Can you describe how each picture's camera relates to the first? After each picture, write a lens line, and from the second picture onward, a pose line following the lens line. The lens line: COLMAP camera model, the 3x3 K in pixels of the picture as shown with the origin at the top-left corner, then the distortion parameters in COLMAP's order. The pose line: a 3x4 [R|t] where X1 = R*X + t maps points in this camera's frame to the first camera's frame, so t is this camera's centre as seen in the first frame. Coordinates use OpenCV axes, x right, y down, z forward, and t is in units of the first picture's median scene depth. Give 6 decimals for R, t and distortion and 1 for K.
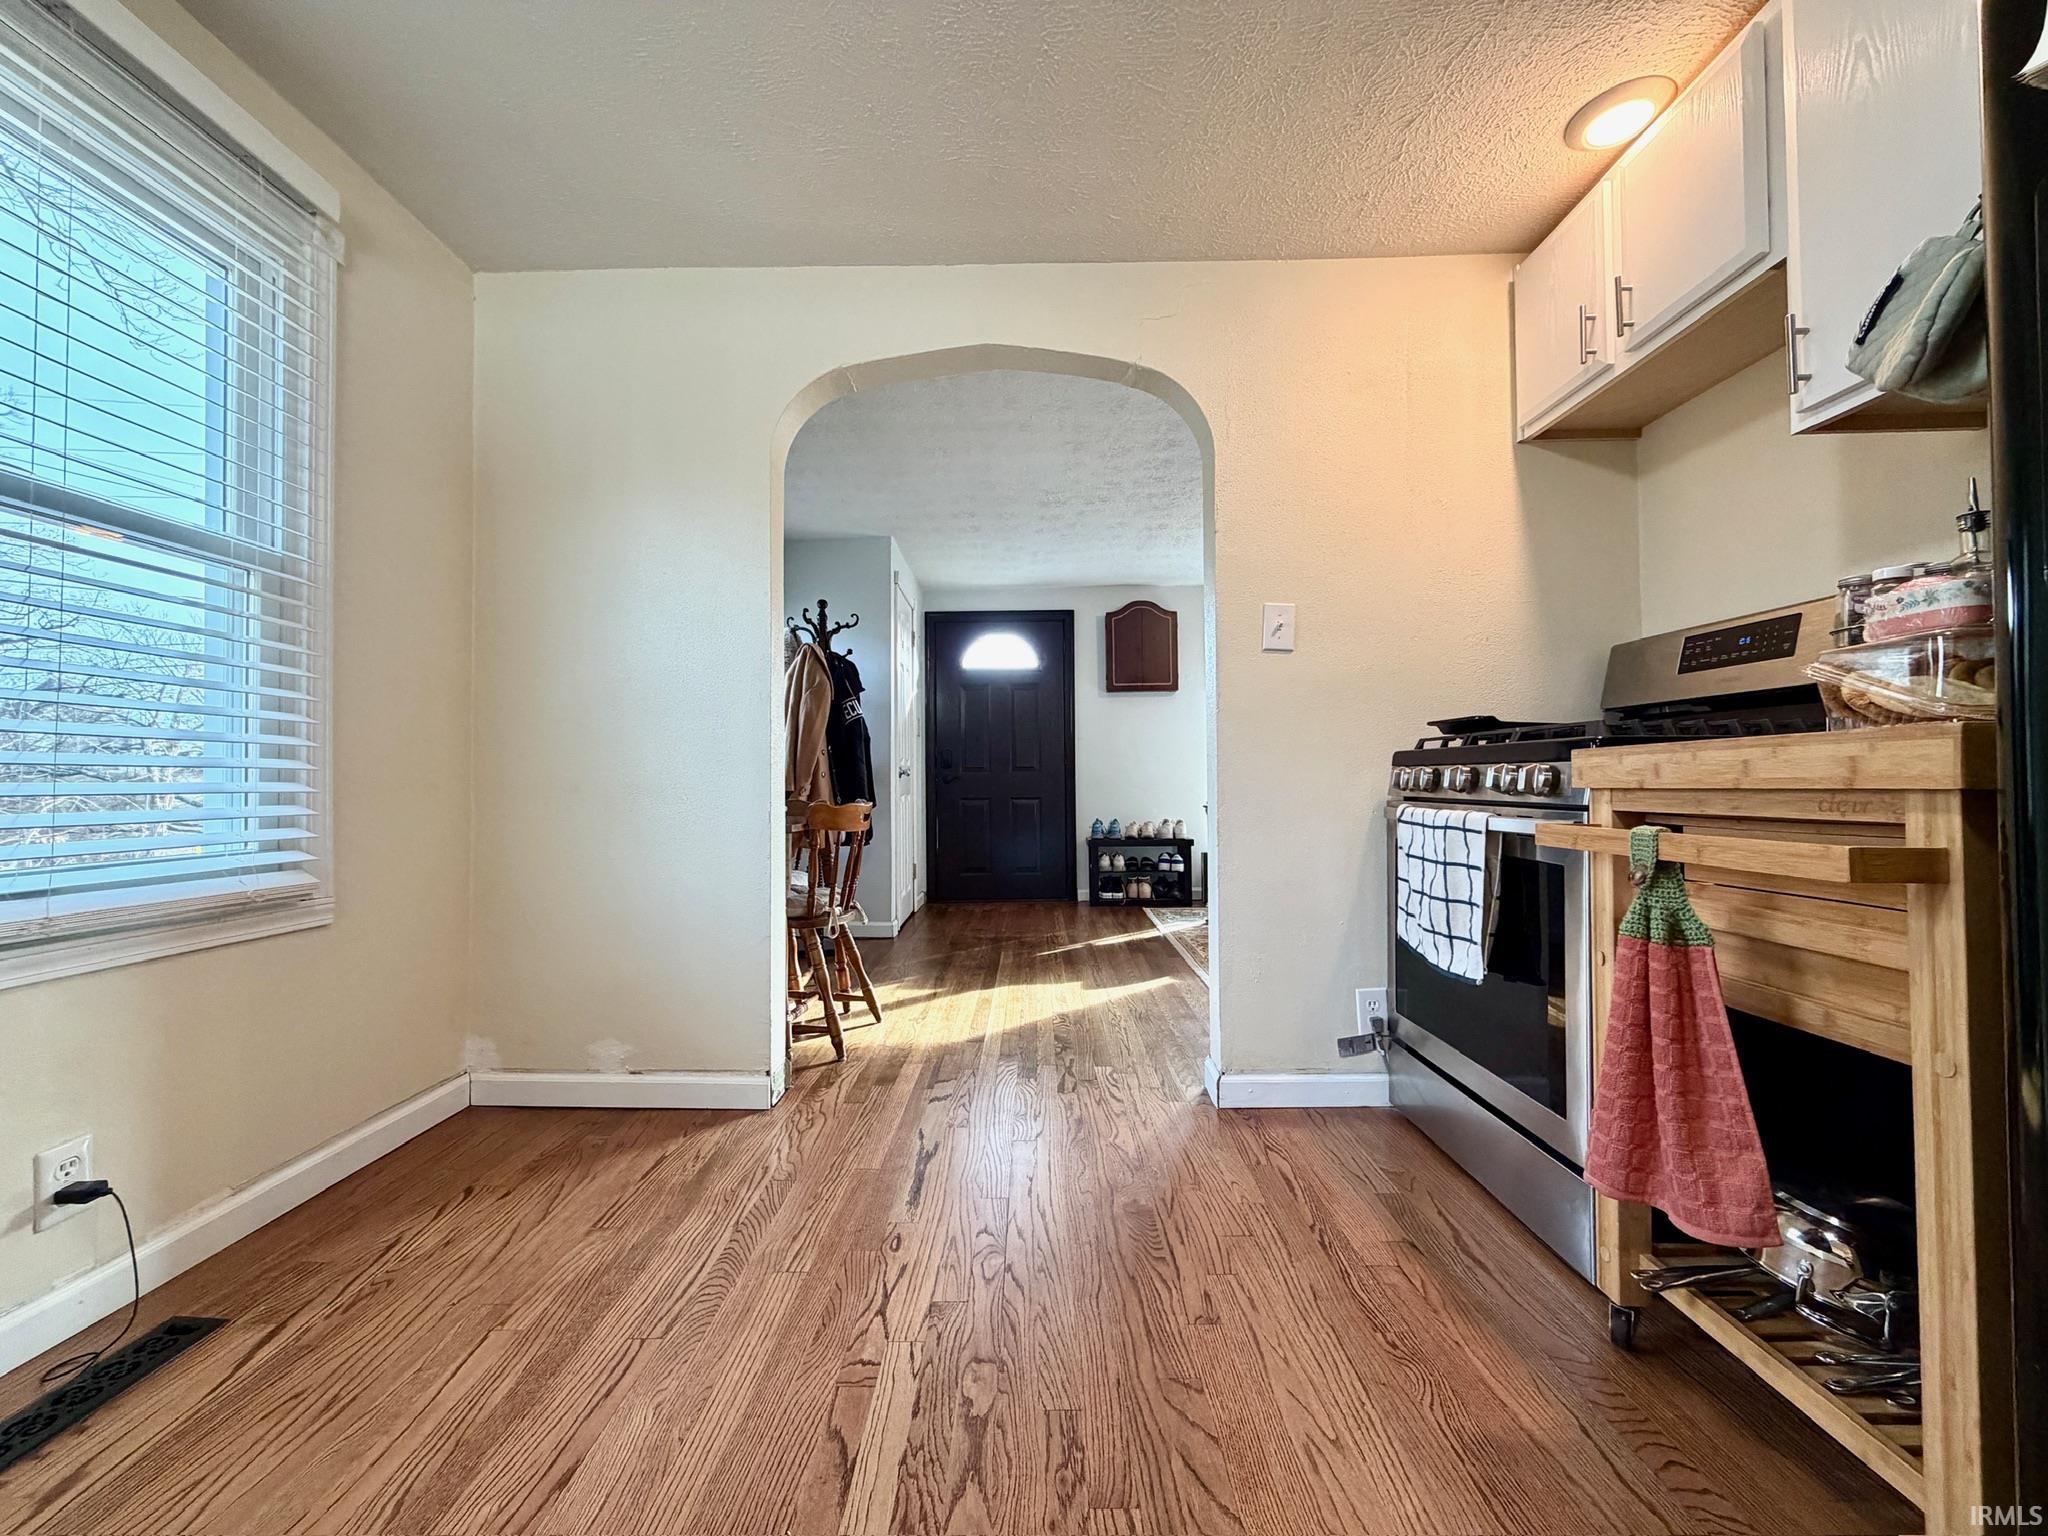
lens RADIAL K [[809.3, 0, 1020.0], [0, 809.3, 767.0], [0, 0, 1]] dist [-0.000277, -0.000415]
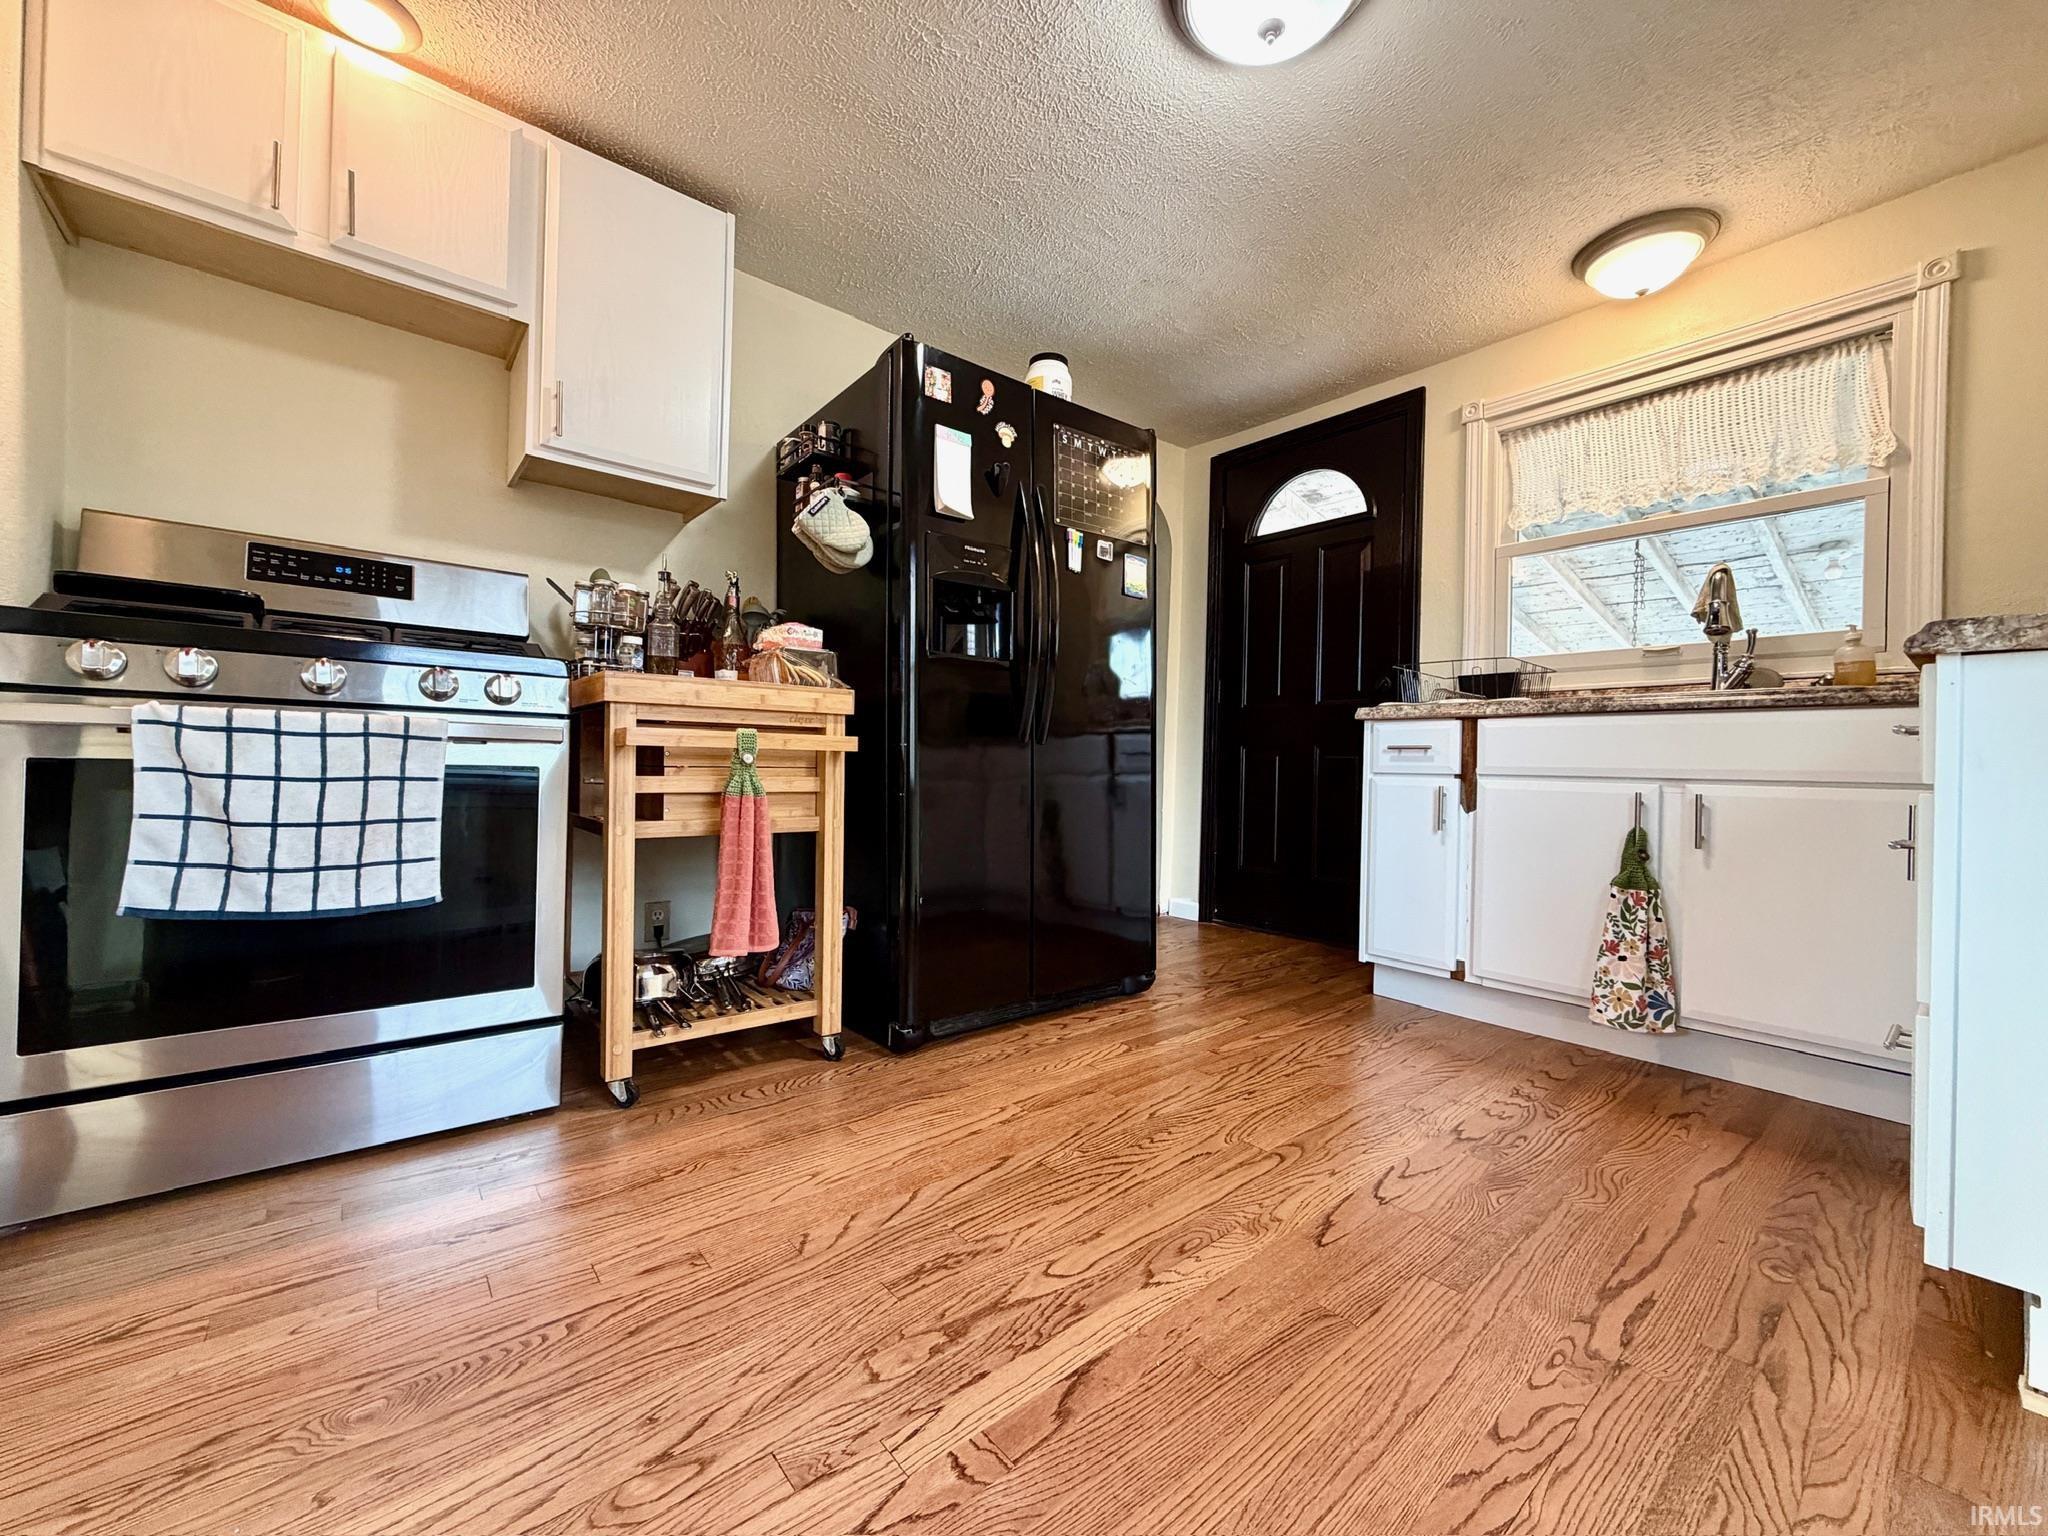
lens RADIAL K [[809.3, 0, 1020.0], [0, 809.3, 767.0], [0, 0, 1]] dist [-0.000277, -0.000415]
pose [[-0.652657, -0.005878, 0.757631, -0.788066], [-0.031655, 0.999308, -0.019515, 0.150488], [-0.756992, -0.036720, -0.652392, 1.511227]]
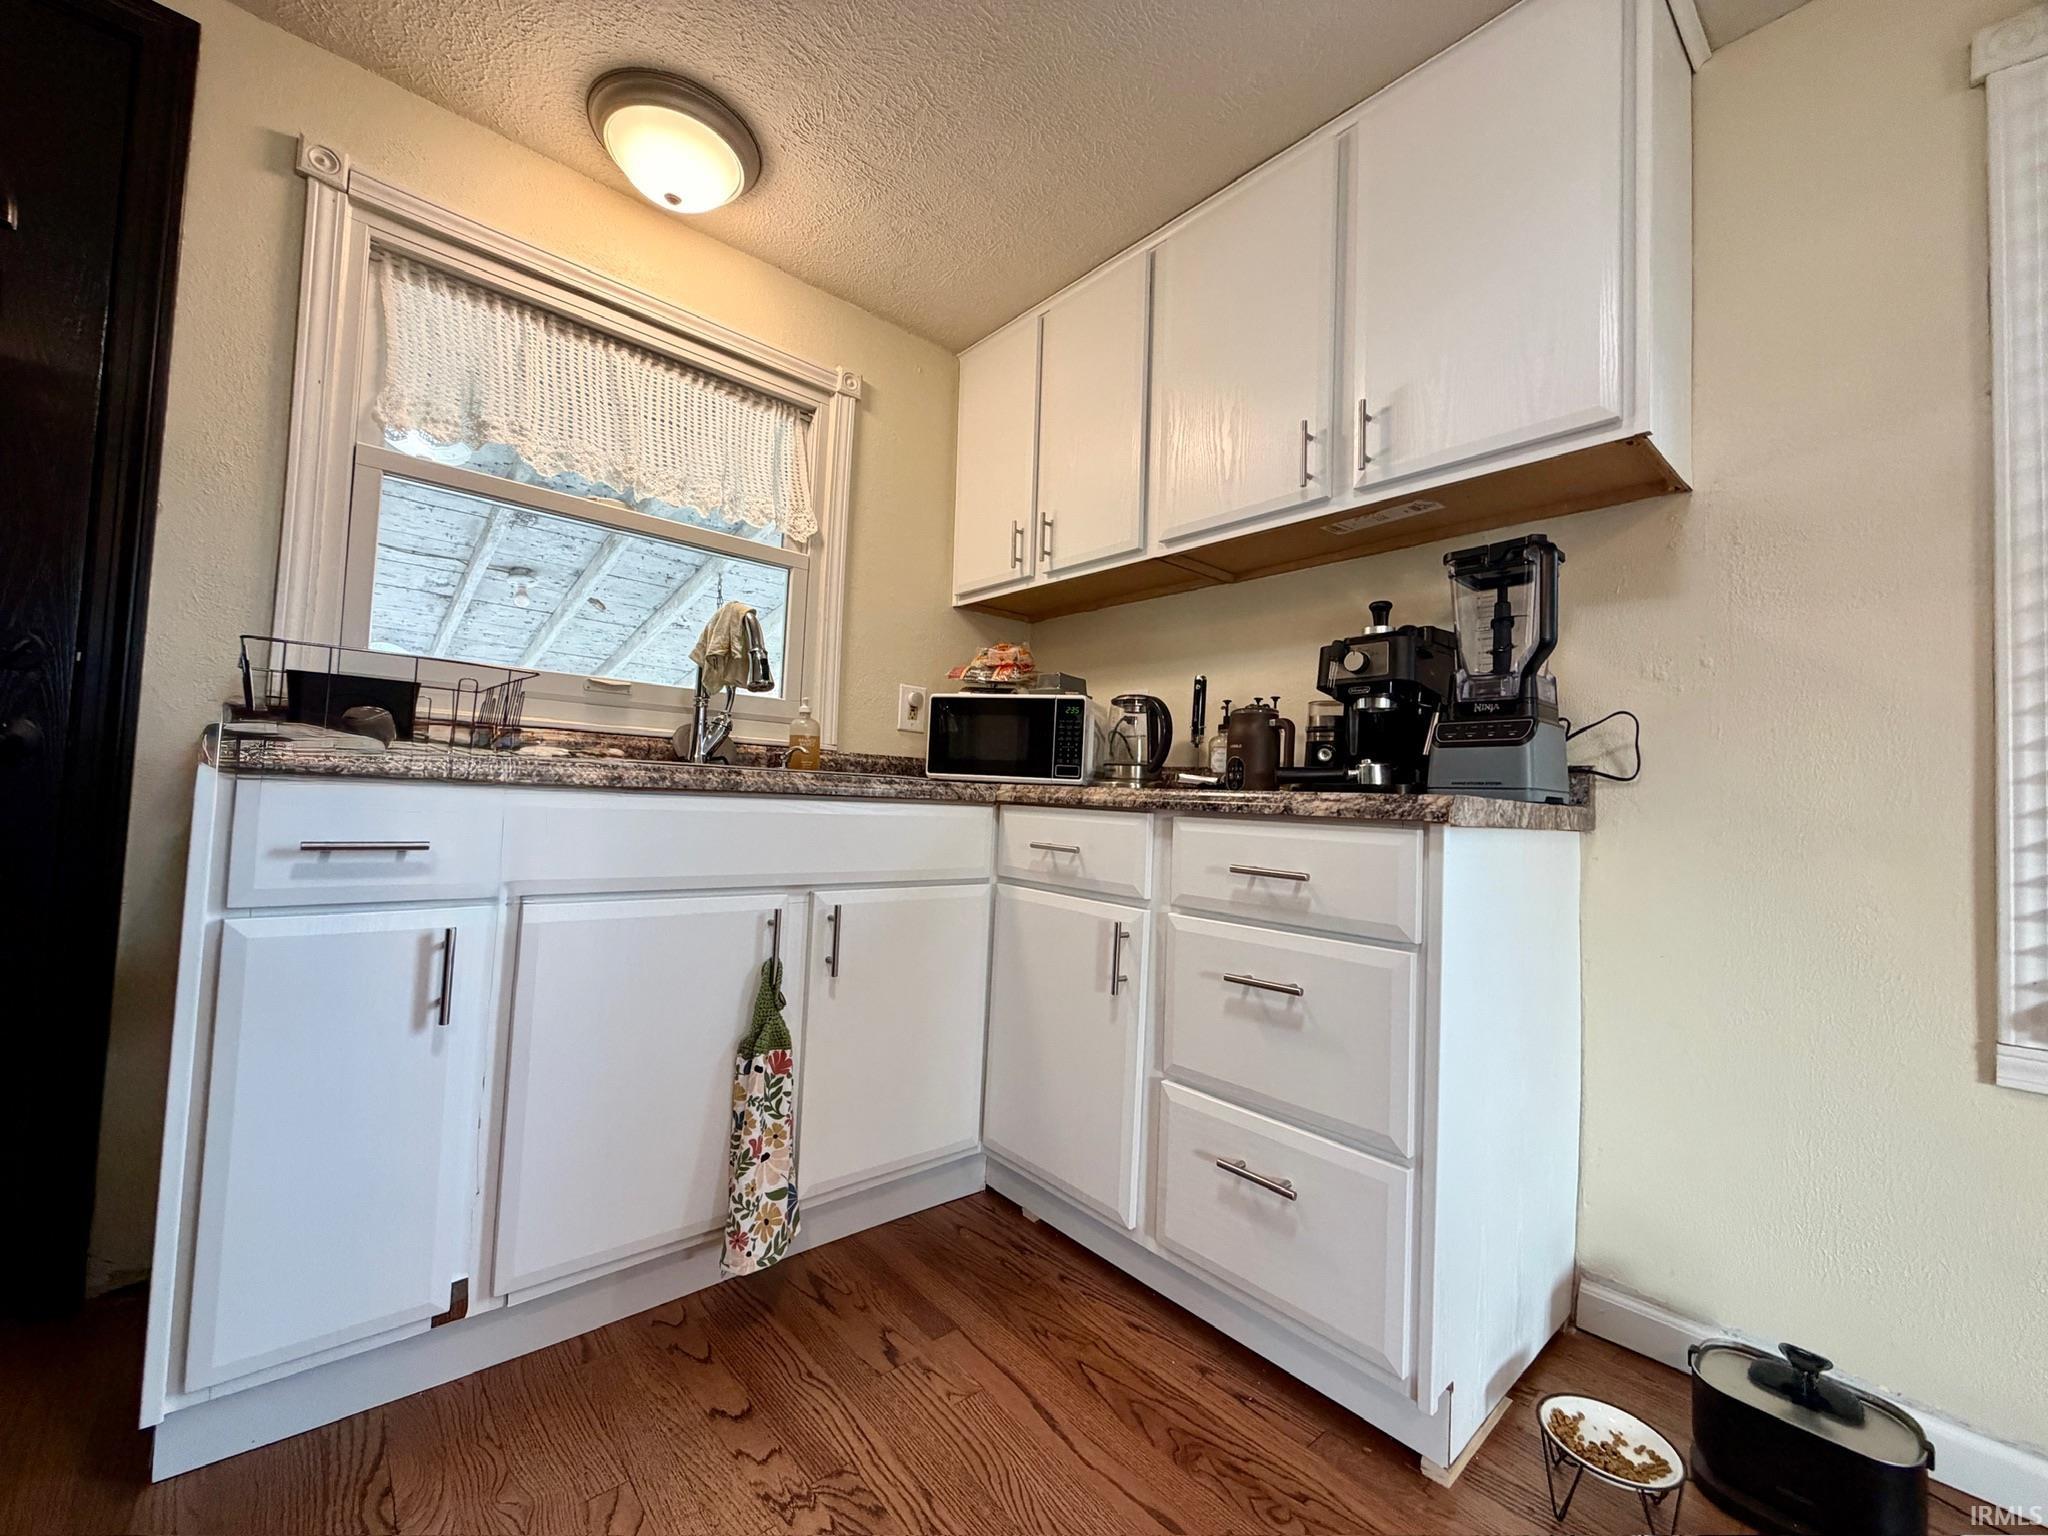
lens RADIAL K [[809.3, 0, 1020.0], [0, 809.3, 767.0], [0, 0, 1]] dist [-0.000277, -0.000415]
pose [[-0.734194, -0.049645, -0.677123, 0.228792], [-0.020577, 0.998492, -0.050897, -0.031697], [0.678628, -0.023435, -0.734108, 0.533913]]
